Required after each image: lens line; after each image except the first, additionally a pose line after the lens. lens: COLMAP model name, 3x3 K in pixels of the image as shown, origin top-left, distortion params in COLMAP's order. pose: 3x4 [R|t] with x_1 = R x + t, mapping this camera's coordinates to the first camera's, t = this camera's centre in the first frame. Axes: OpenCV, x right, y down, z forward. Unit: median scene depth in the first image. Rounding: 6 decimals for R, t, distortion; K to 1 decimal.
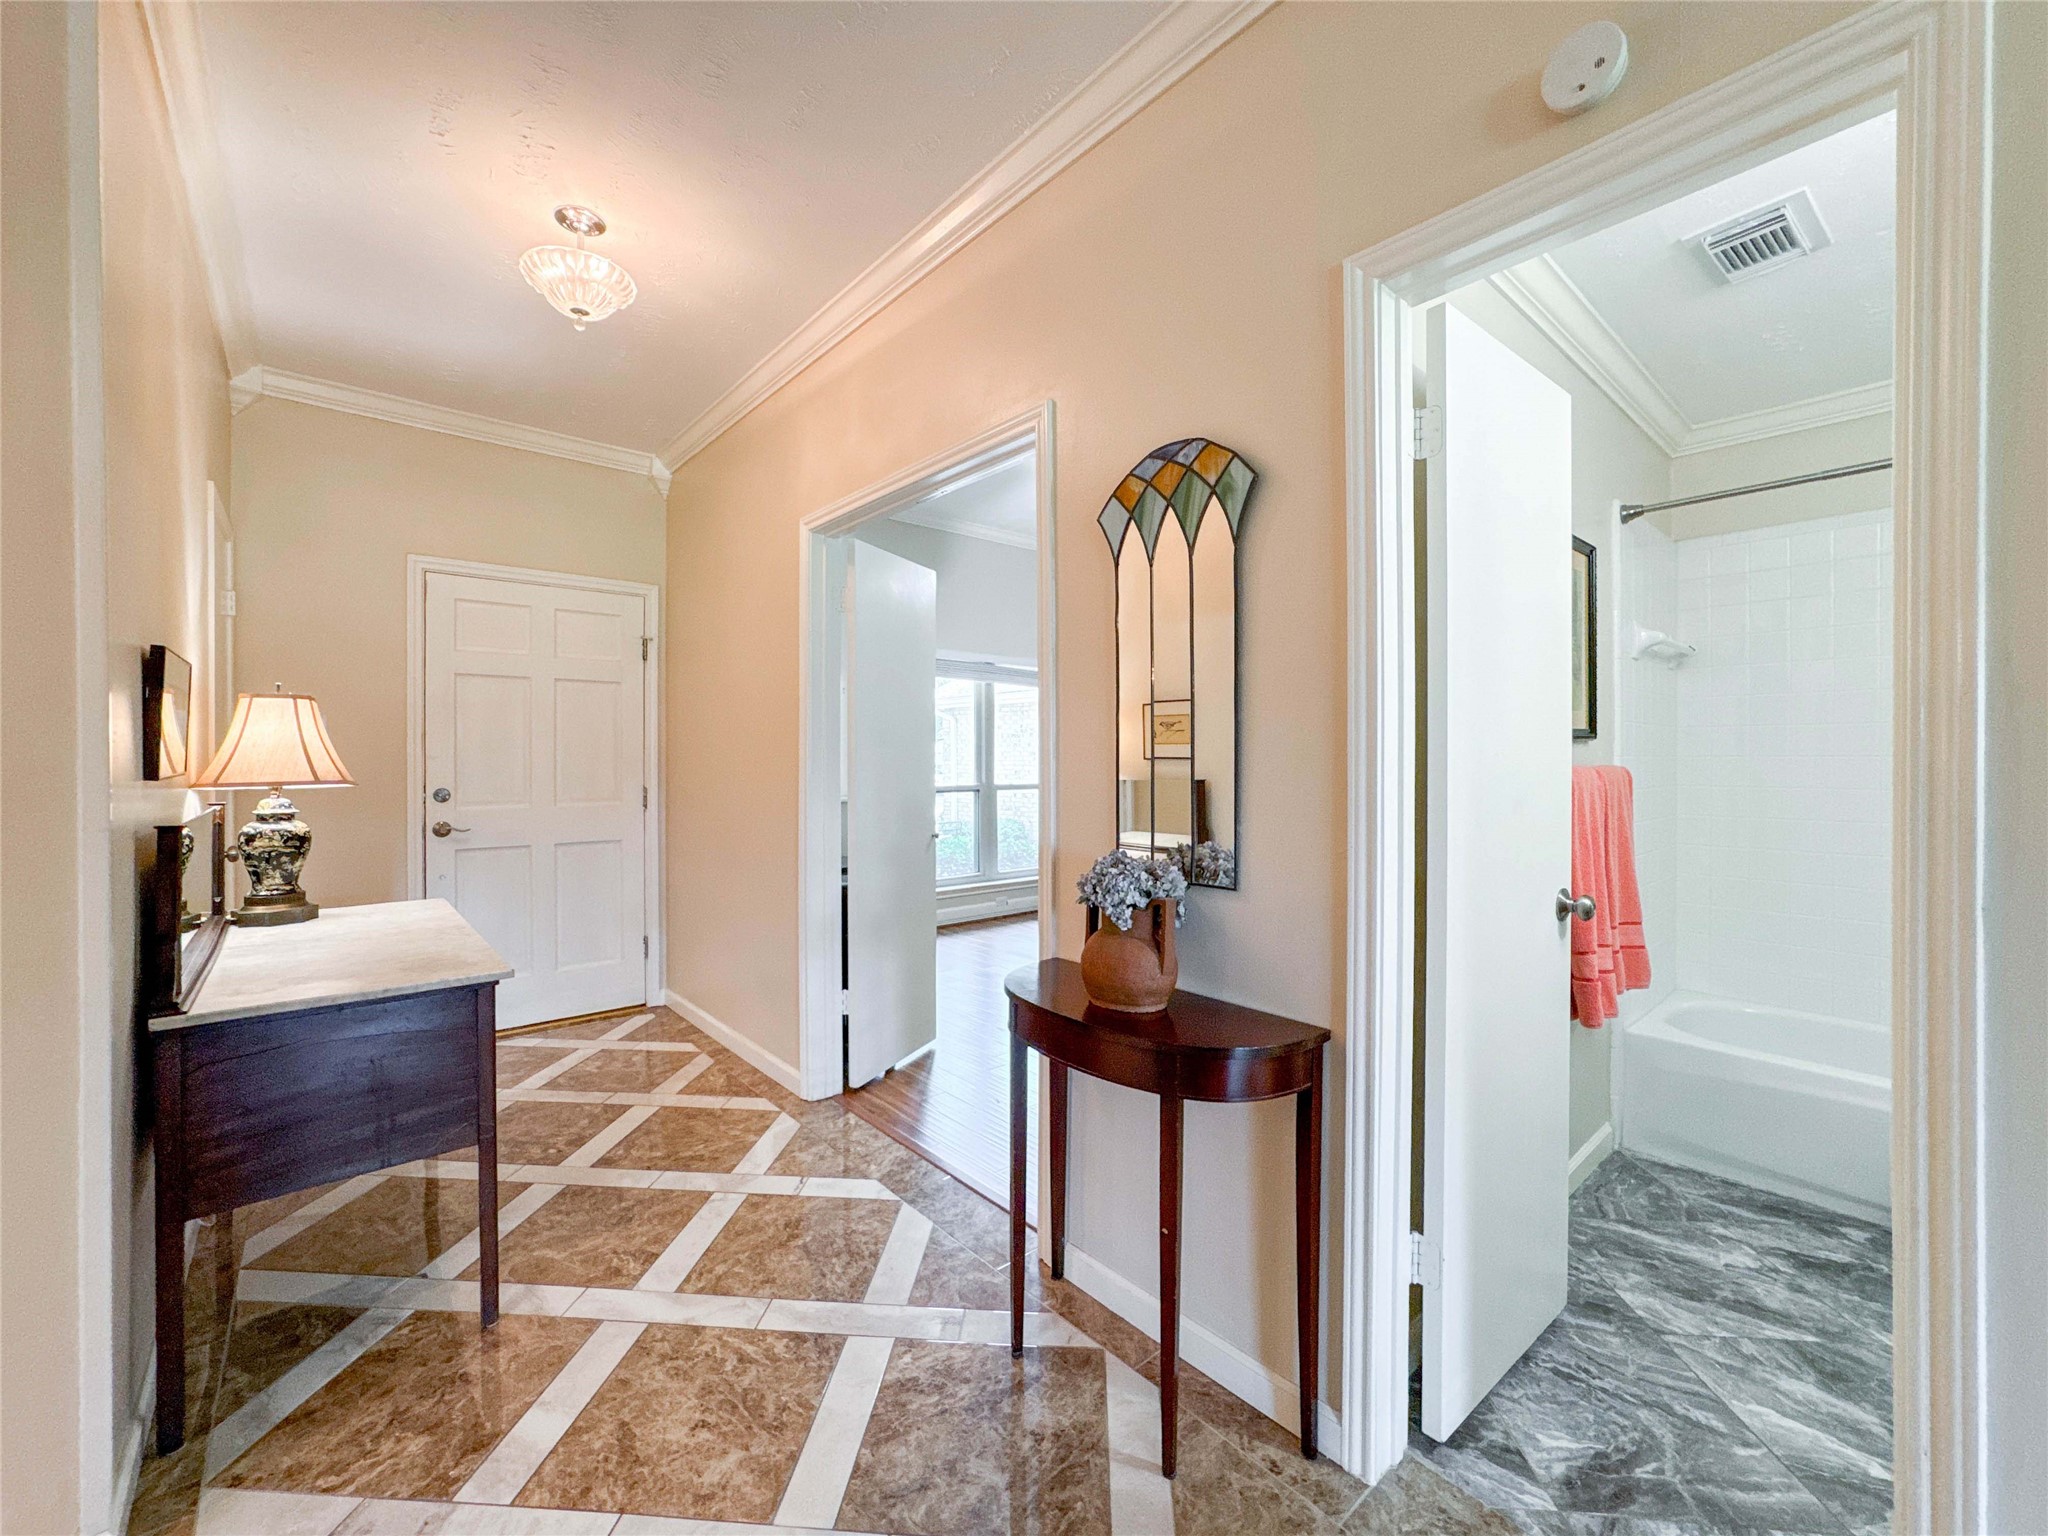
lens RADIAL K [[852.6, 0, 1021.5], [0, 852.6, 755.0], [0, 0, 1]] dist [-0.017570, 0.007984]
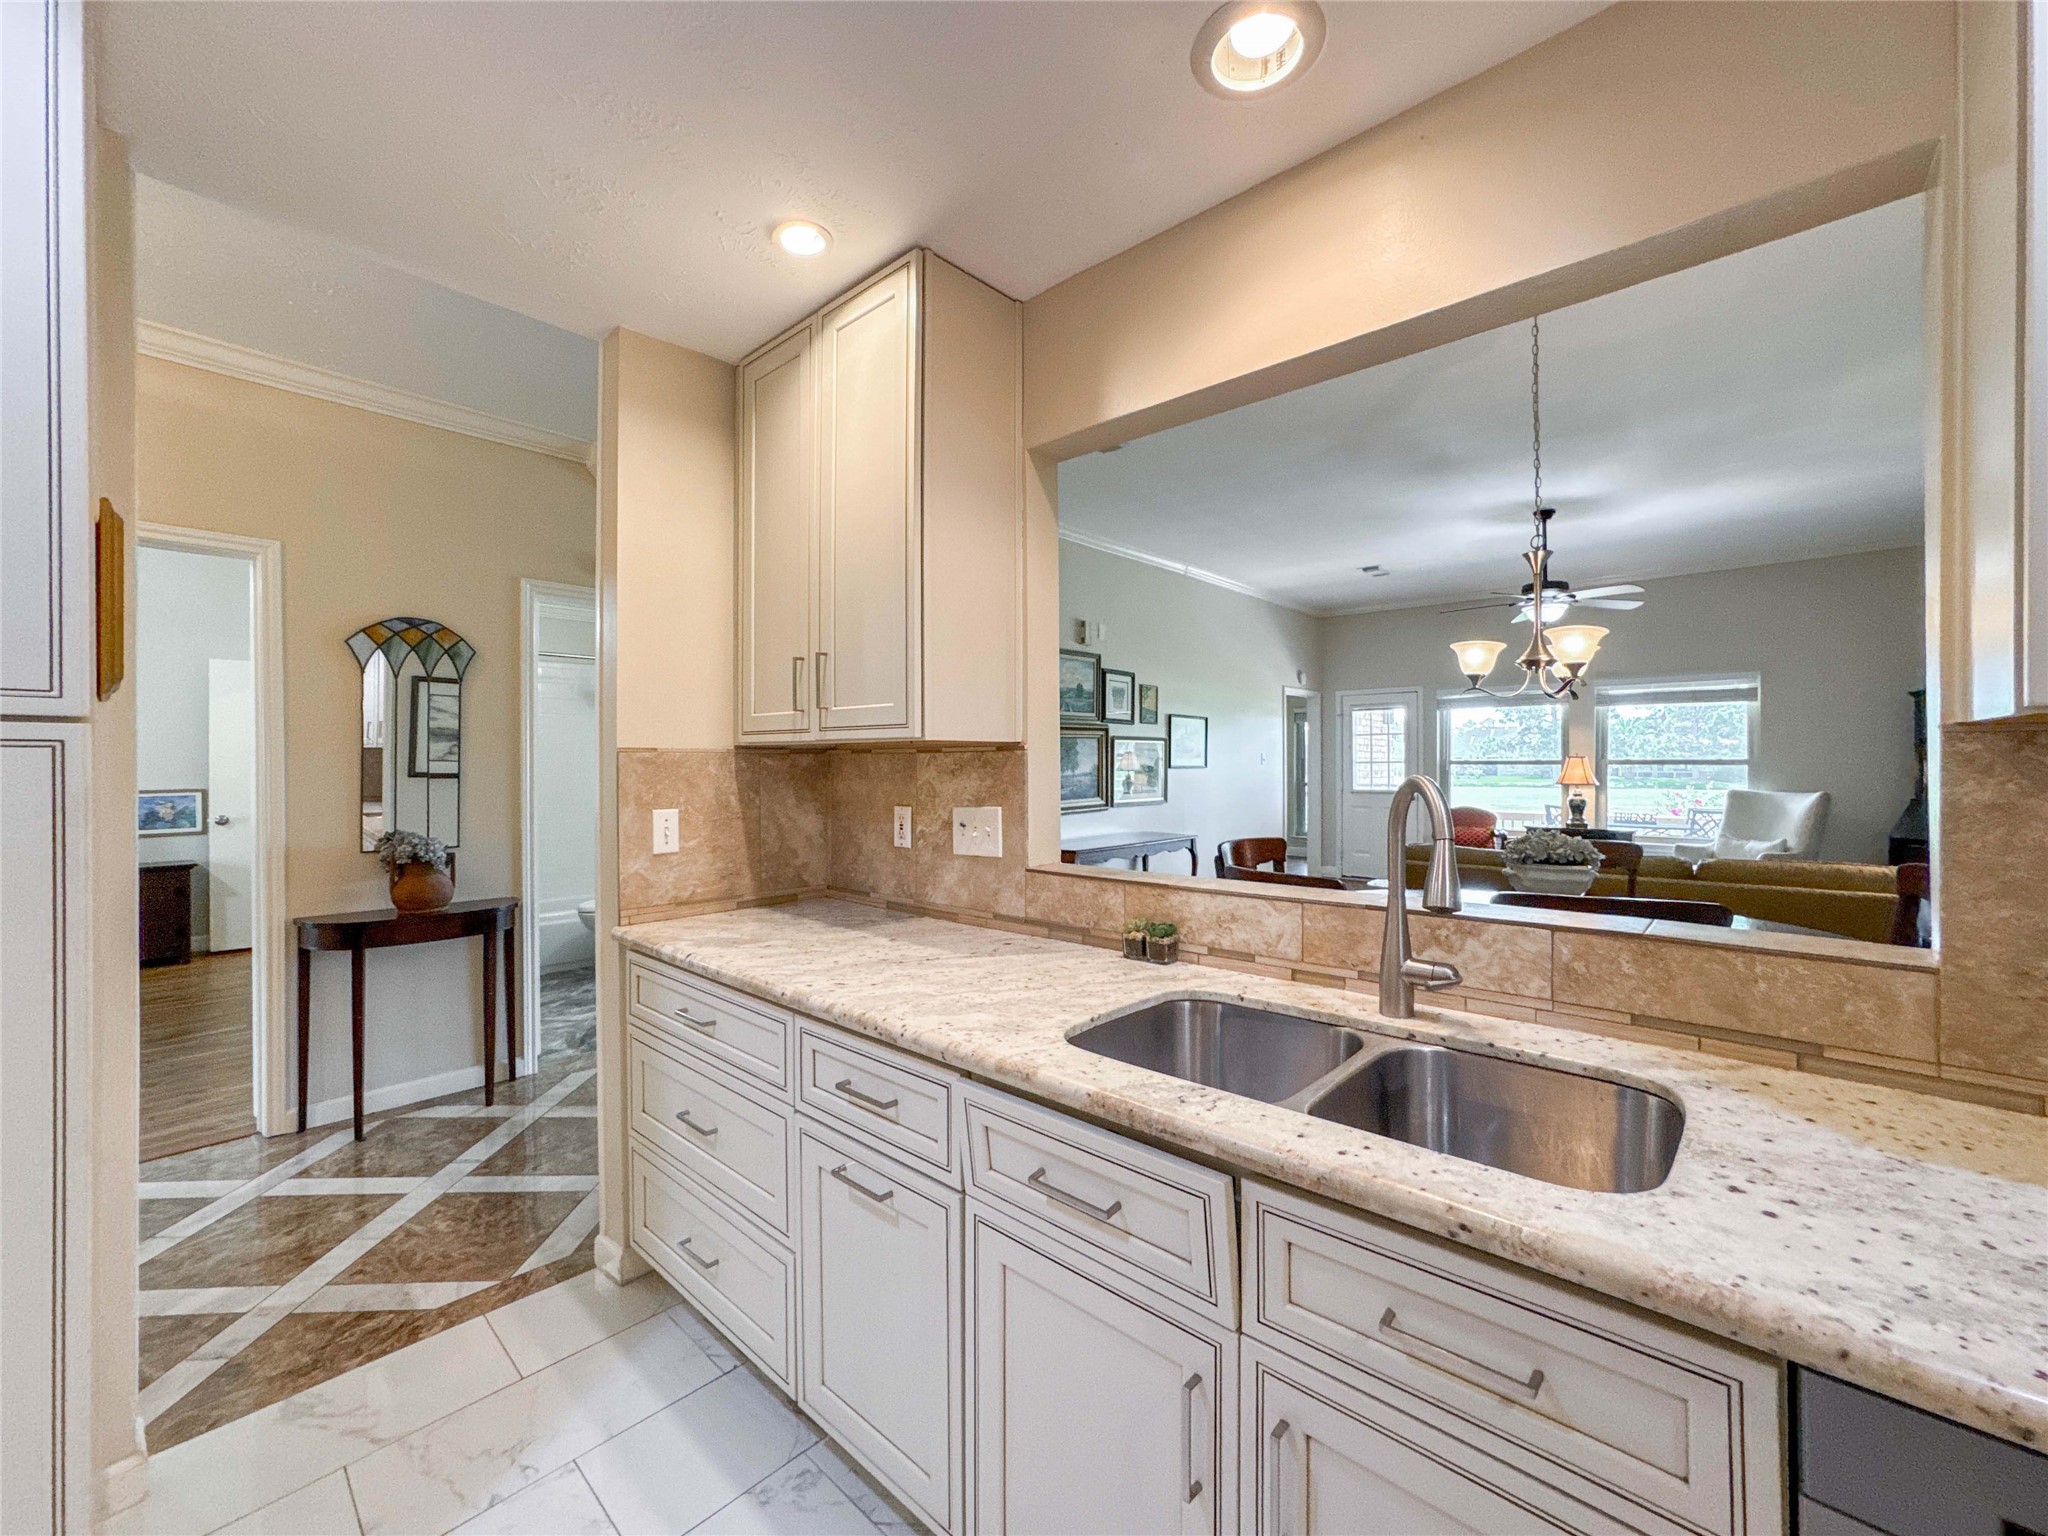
lens RADIAL K [[852.6, 0, 1028.5], [0, 852.6, 767.0], [0, 0, 1]] dist [-0.017570, 0.007984]
pose [[-0.126426, 0.003933, 0.991968, -1.878422], [0.006130, 0.999976, -0.003183, -0.021591], [-0.991957, 0.005679, -0.126447, -0.111667]]
